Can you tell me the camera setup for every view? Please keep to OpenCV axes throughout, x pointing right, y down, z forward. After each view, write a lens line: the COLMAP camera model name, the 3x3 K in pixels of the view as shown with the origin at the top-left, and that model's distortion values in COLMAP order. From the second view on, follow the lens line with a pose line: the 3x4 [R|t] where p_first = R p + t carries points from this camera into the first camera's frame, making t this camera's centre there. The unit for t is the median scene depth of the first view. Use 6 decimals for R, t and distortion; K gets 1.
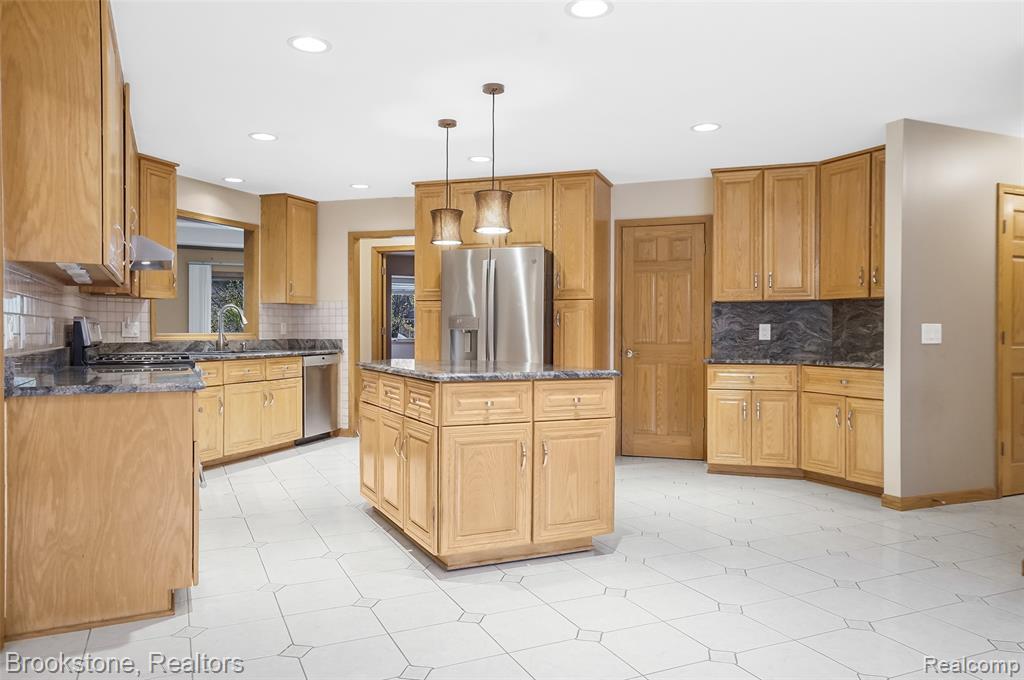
lens RADIAL K [[761.6, 0, 520.7], [0, 761.6, 337.9], [0, 0, 1]] dist [-0.015748, 0.000017]
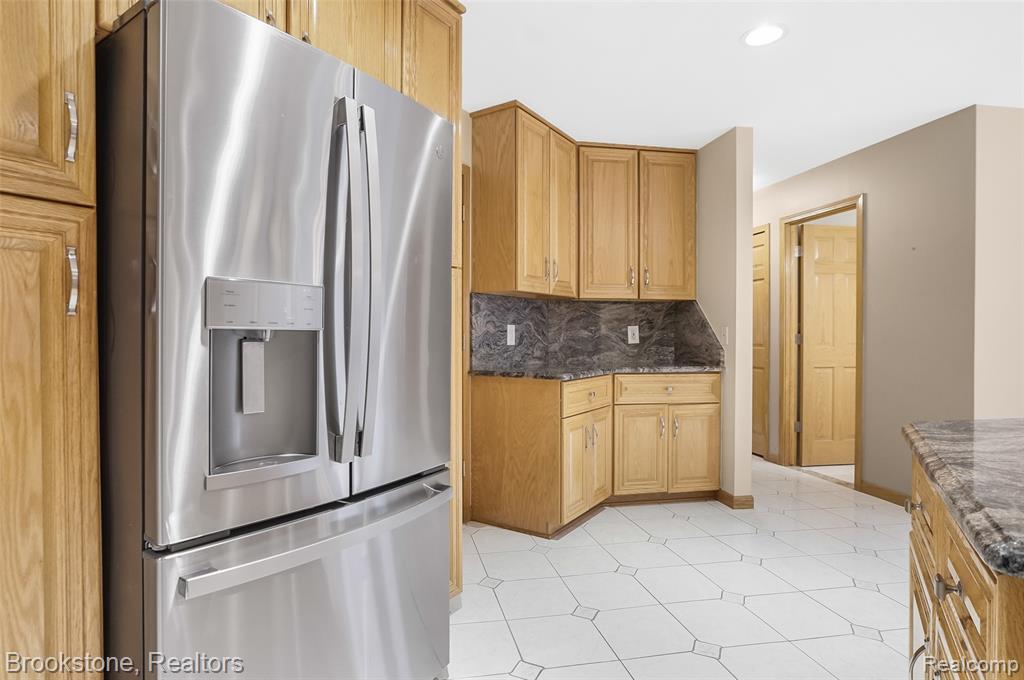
lens RADIAL K [[561.1, 0, 475.0], [0, 561.1, 336.2], [0, 0, 1]] dist [-0.035146, 0.013013]
pose [[0.254605, -0.006833, 0.967021, -0.263561], [0.006977, 0.999962, 0.005229, -0.010342], [-0.967020, 0.005416, 0.254643, 0.944766]]
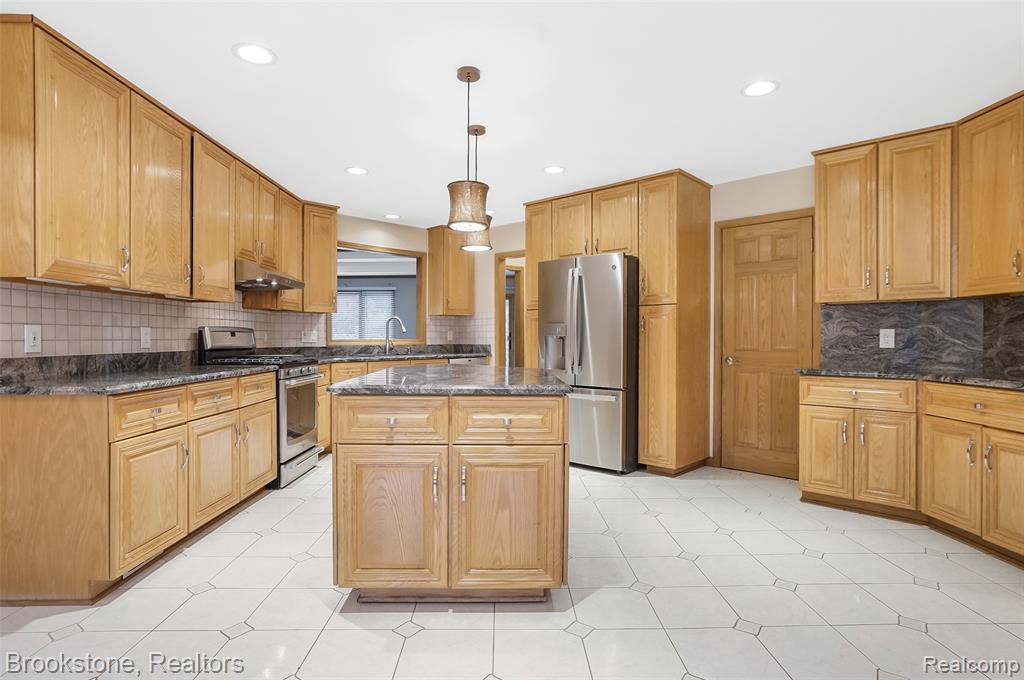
lens RADIAL K [[561.1, 0, 506.4], [0, 561.1, 341.2], [0, 0, 1]] dist [-0.035146, 0.013013]
pose [[0.908225, 0.001790, -0.418479, 0.207649], [-0.003101, 0.999992, -0.002453, -0.001970], [0.418471, 0.003526, 0.908223, 0.287807]]
